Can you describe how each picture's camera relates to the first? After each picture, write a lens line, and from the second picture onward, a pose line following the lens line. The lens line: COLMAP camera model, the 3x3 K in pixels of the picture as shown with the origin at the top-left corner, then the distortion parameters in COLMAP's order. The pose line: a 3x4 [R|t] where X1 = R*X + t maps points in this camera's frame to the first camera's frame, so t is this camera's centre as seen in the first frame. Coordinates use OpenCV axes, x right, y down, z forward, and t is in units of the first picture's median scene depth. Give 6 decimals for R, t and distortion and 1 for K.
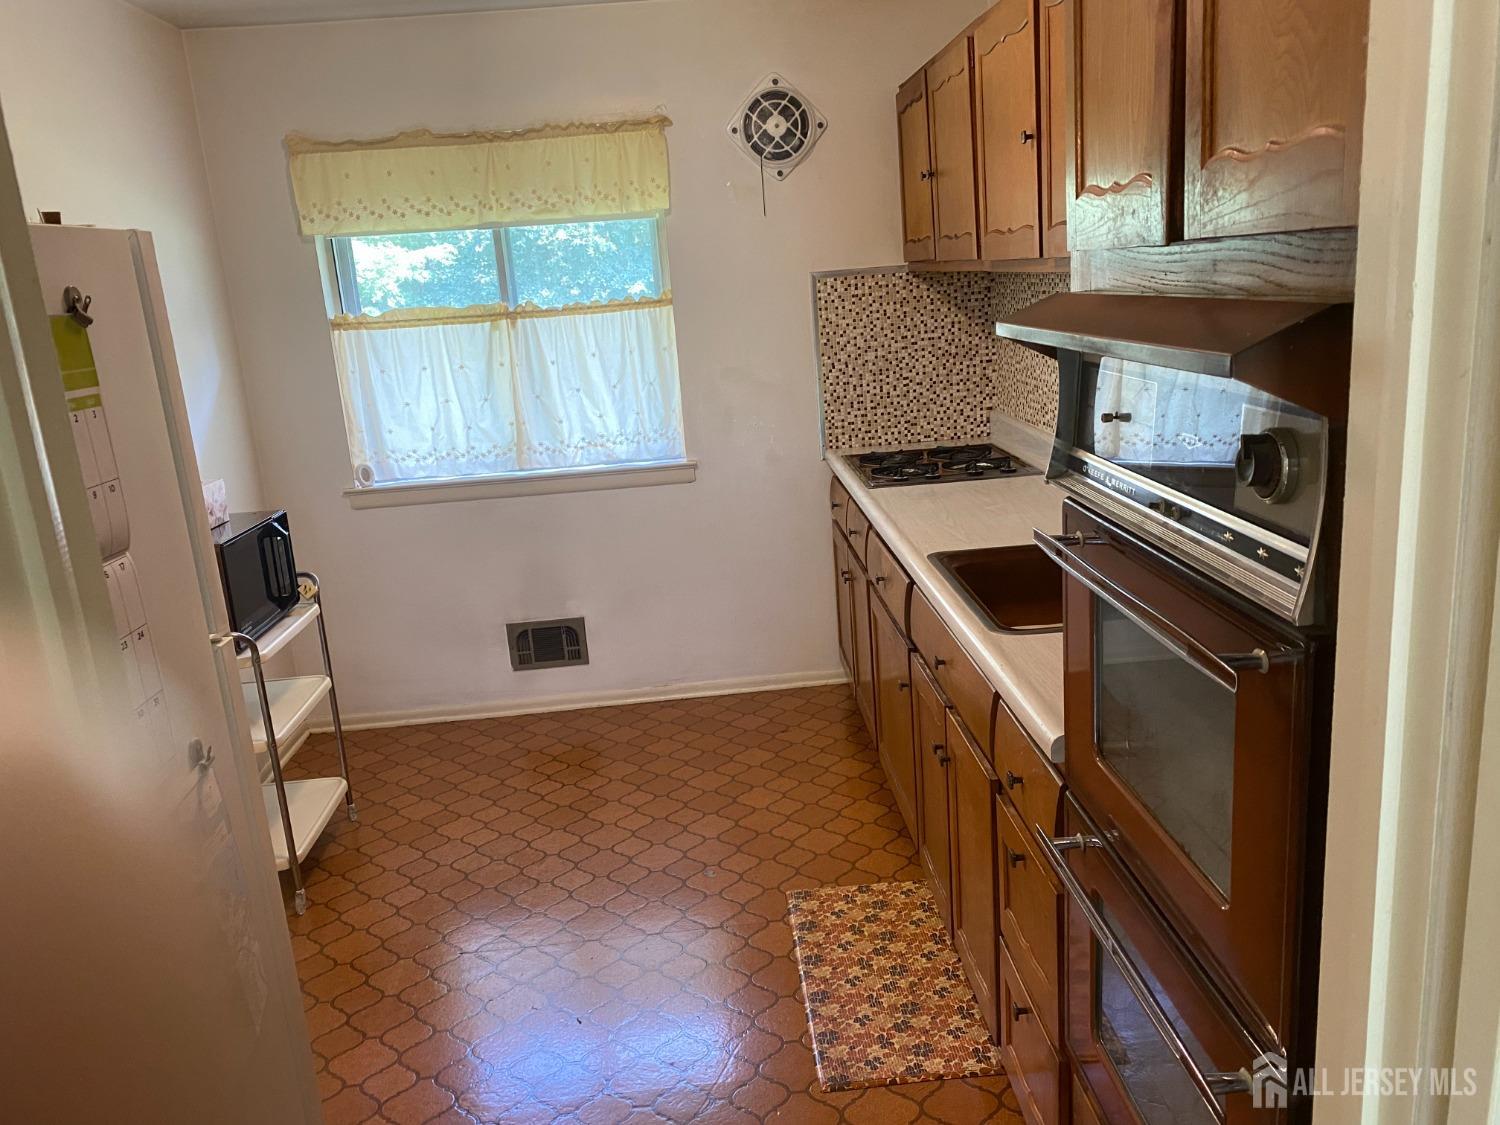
lens RADIAL K [[1151.9, 0, 750.0], [0, 1151.9, 562.5], [0, 0, 1]] dist [0.200174, -0.496932]
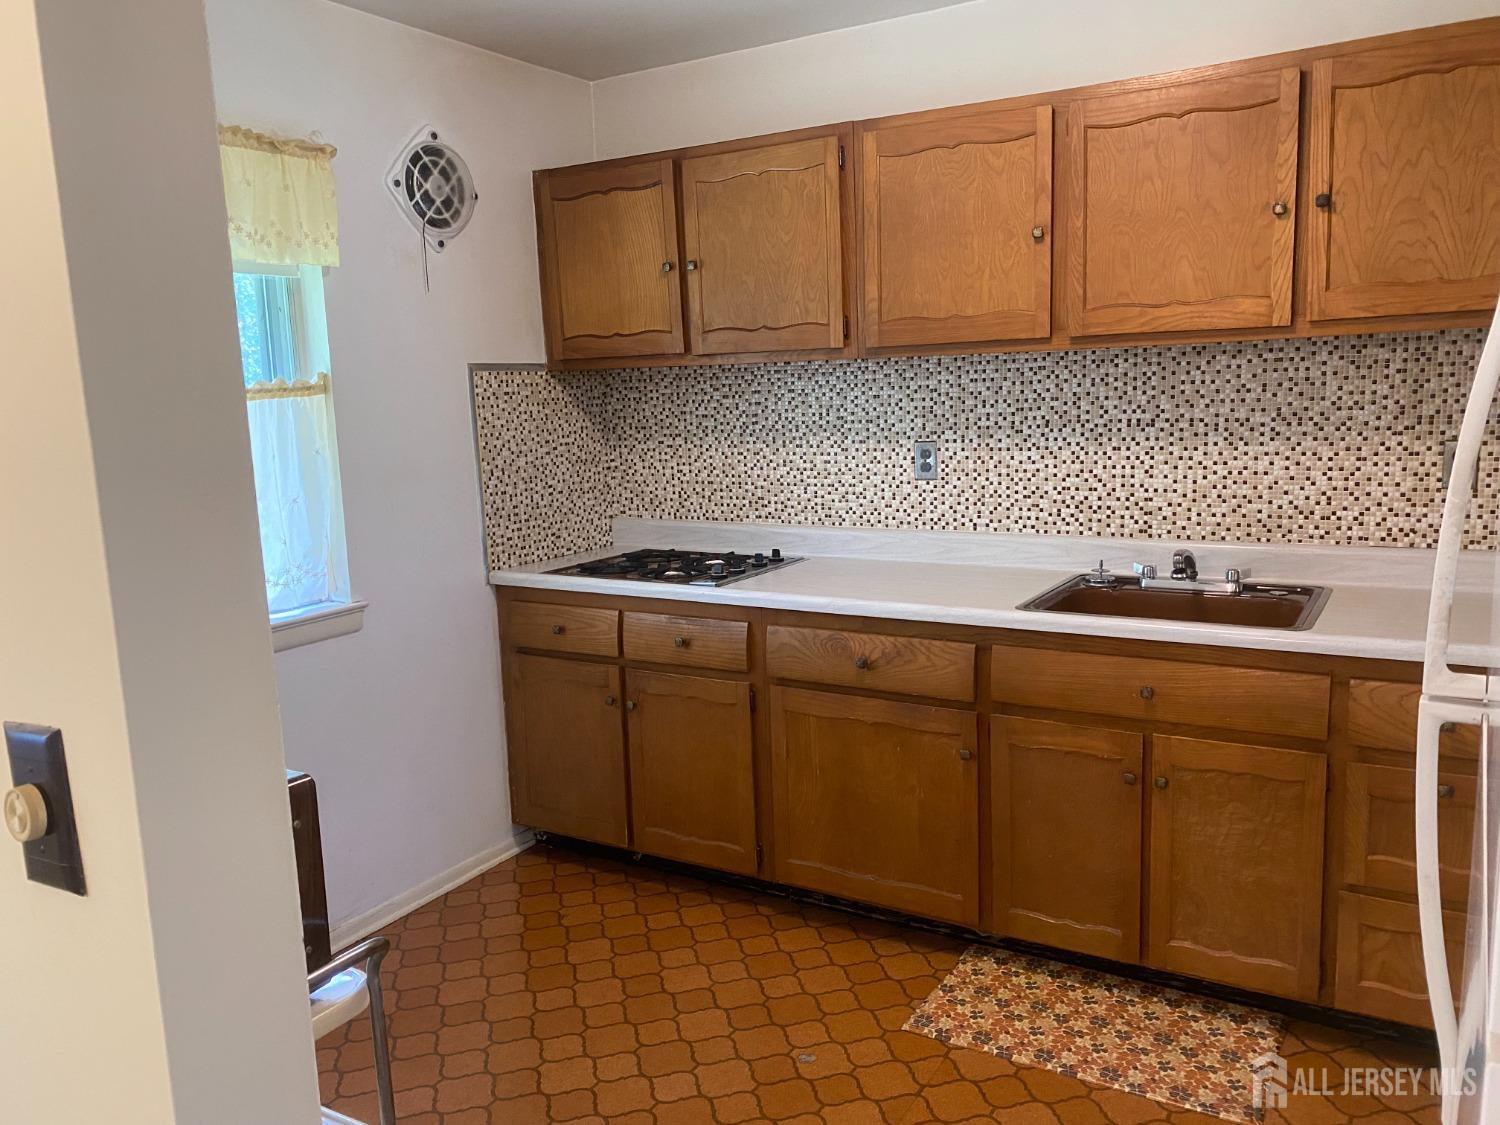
lens RADIAL K [[1151.9, 0, 750.0], [0, 1151.9, 562.5], [0, 0, 1]] dist [0.200174, -0.496932]
pose [[0.561056, -0.075636, 0.824315, -0.532055], [0.198594, 0.979033, -0.045338, -0.030107], [-0.803602, 0.189141, 0.564313, 0.386111]]
